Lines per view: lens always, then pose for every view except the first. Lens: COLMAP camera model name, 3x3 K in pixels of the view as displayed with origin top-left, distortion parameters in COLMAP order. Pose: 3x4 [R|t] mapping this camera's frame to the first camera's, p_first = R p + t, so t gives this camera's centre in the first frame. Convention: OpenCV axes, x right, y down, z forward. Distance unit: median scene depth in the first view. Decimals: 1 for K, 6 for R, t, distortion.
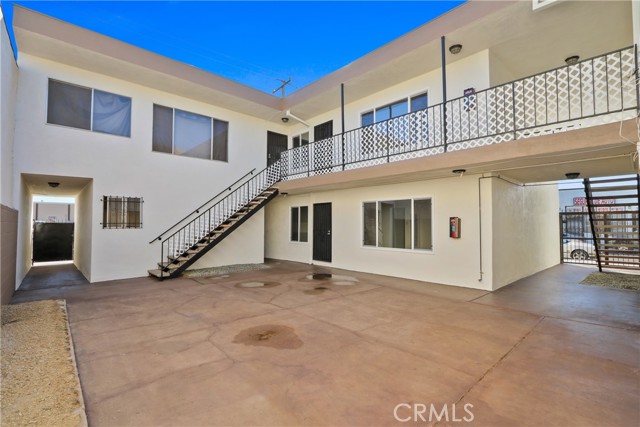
lens RADIAL K [[294.3, 0, 331.4], [0, 294.3, 215.3], [0, 0, 1]] dist [-0.016373, 0.000177]
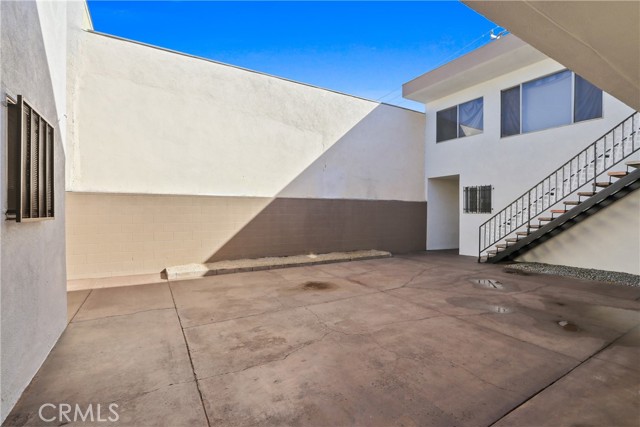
lens RADIAL K [[294.3, 0, 322.4], [0, 294.3, 214.6], [0, 0, 1]] dist [-0.016373, 0.000177]
pose [[-0.210251, 0.010166, -0.977595, 0.581105], [0.027455, 0.999613, 0.004490, 0.028582], [0.977262, -0.025895, -0.210448, 0.672746]]
